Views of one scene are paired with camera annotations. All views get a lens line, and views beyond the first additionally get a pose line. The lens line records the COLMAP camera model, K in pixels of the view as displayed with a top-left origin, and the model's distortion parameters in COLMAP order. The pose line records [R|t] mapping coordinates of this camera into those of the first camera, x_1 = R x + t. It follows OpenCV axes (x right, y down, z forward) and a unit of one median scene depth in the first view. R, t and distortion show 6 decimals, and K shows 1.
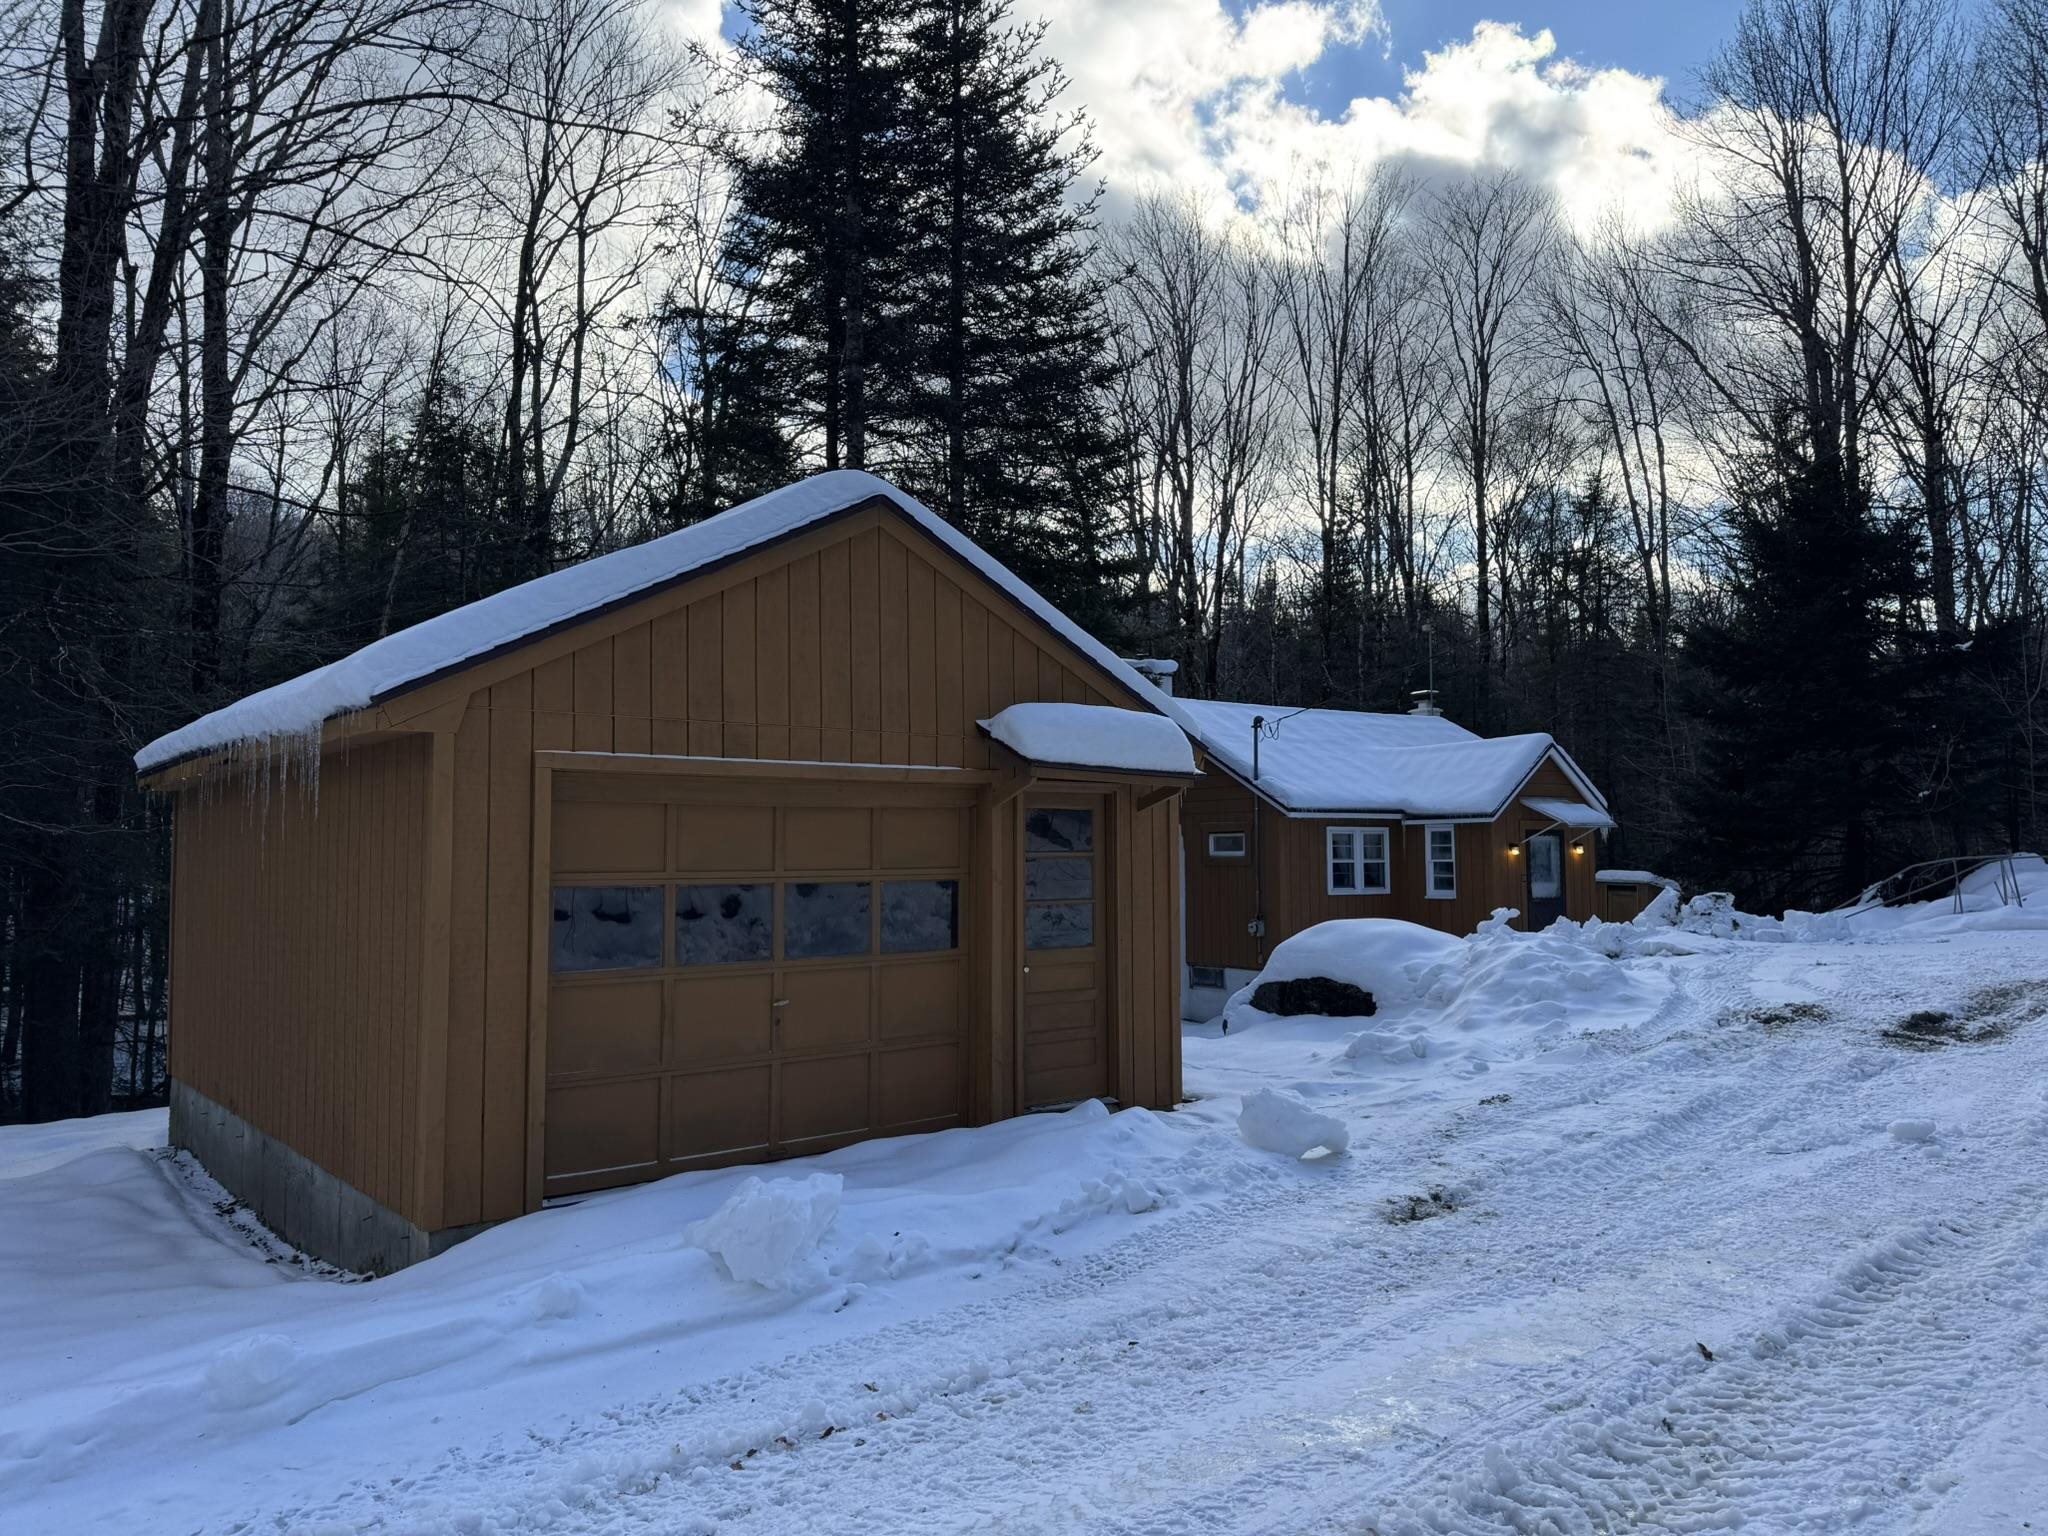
lens RADIAL K [[1378.2, 0, 1013.7], [0, 1378.2, 767.6], [0, 0, 1]] dist [0.008869, -0.001291]
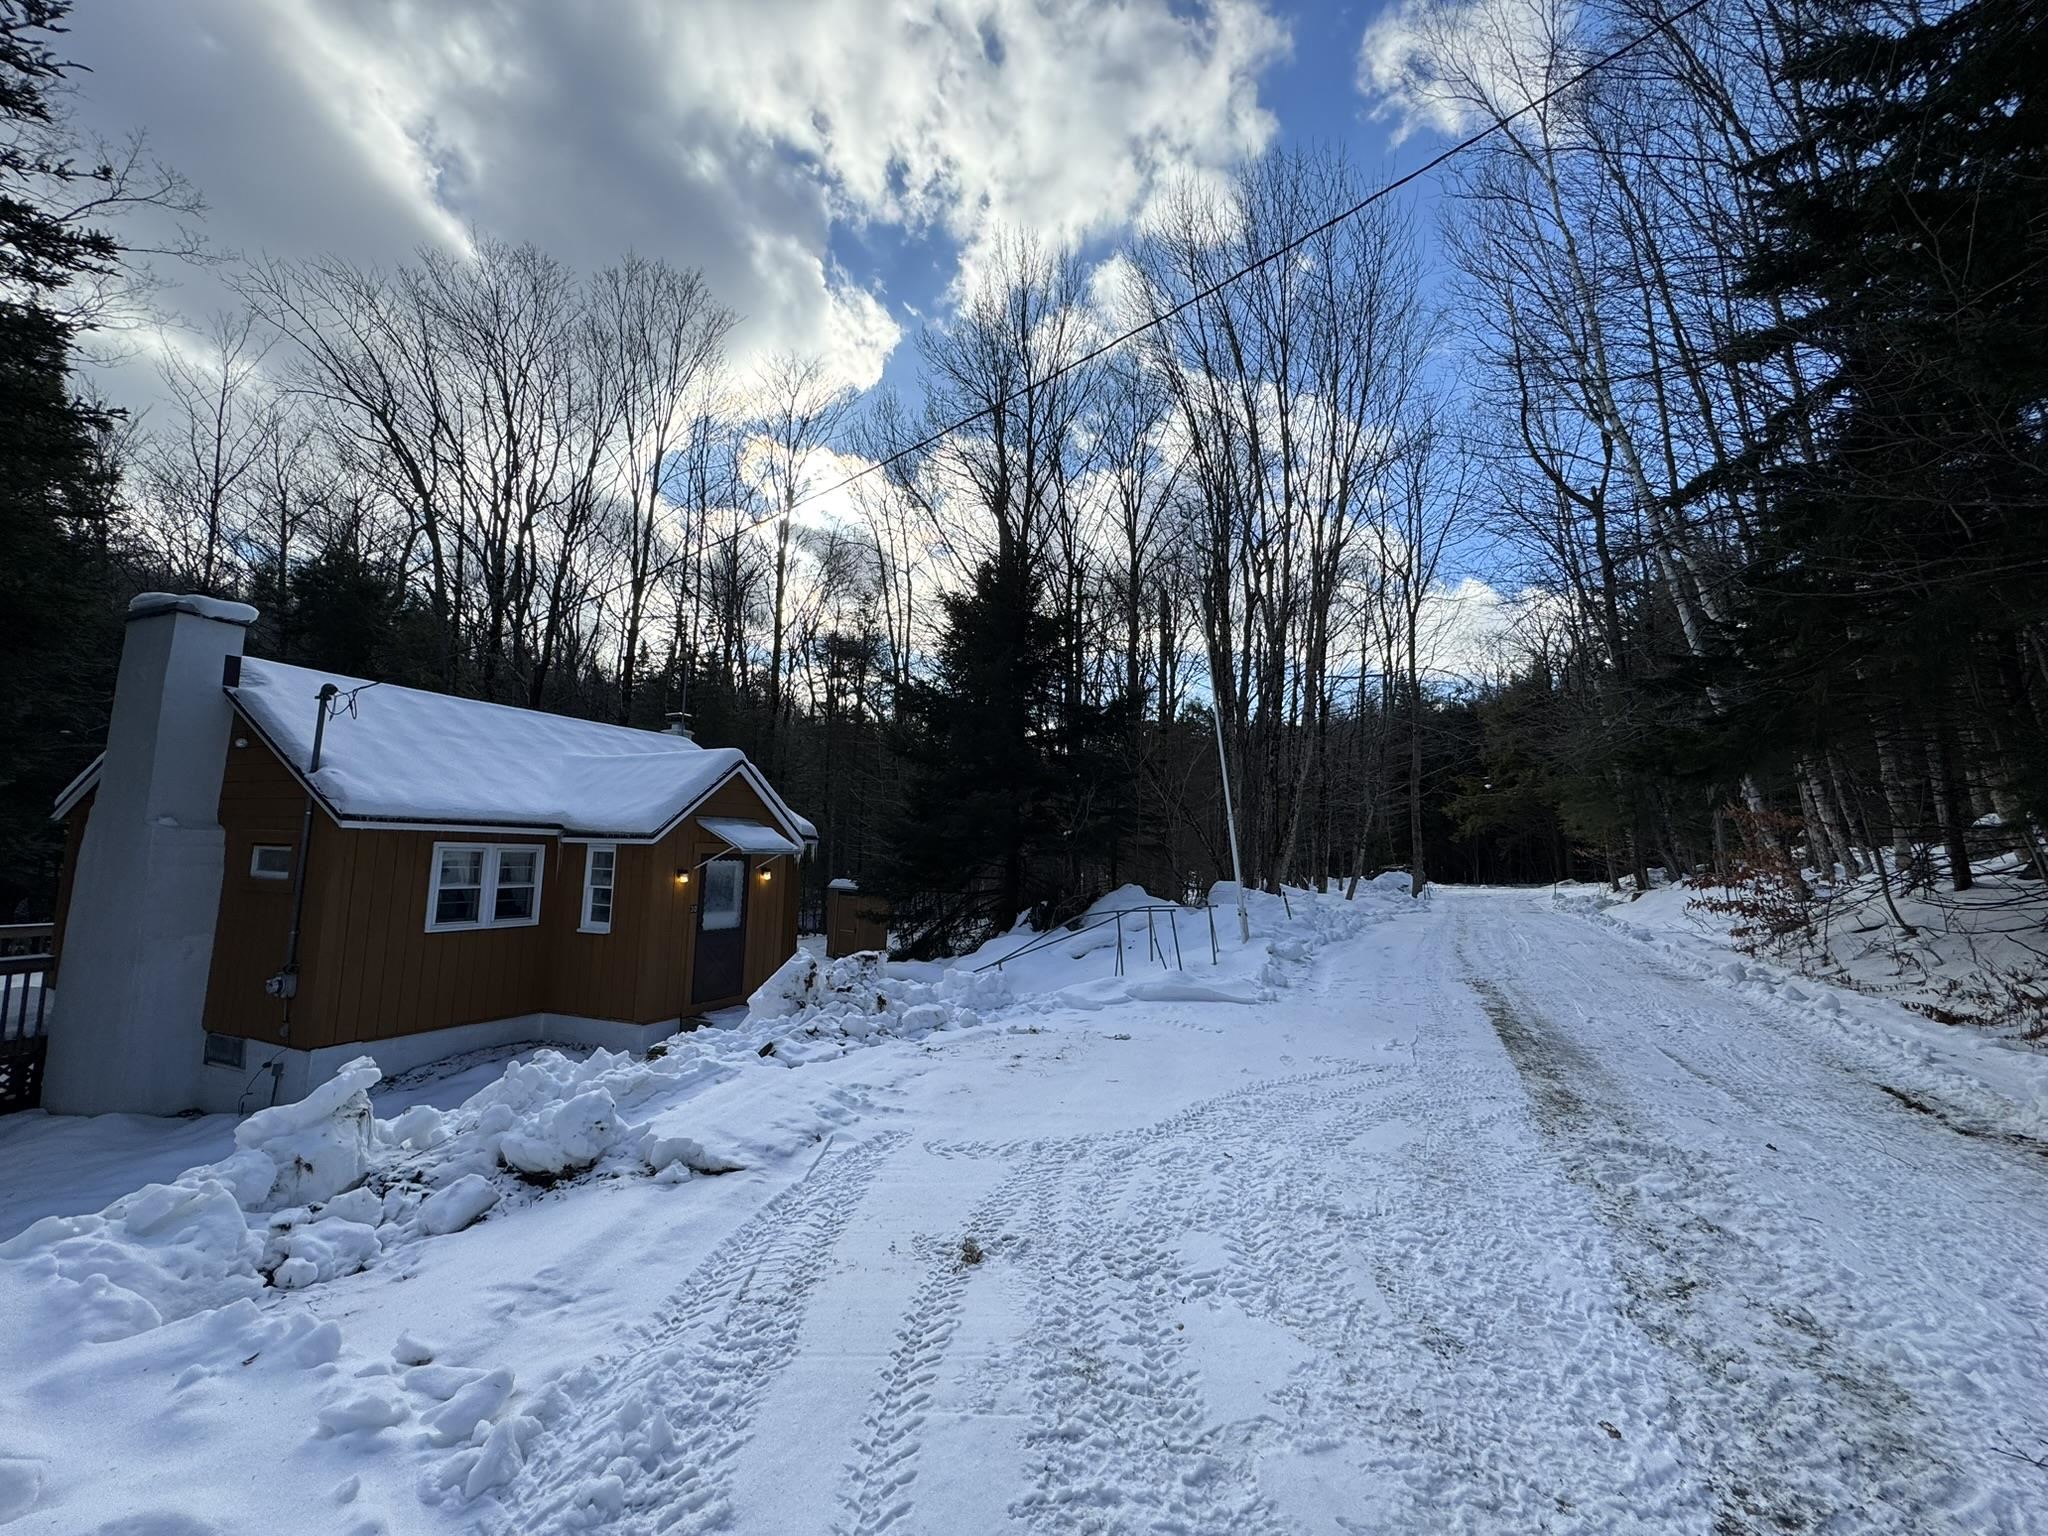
lens RADIAL K [[818.2, 0, 1024.1], [0, 818.2, 765.3], [0, 0, 1]] dist [-0.000059, -0.000023]
pose [[0.840023, 0.087051, 0.535522, 0.255025], [-0.063187, 0.996024, -0.062792, 0.008412], [-0.538859, 0.018909, 0.842184, 0.439674]]
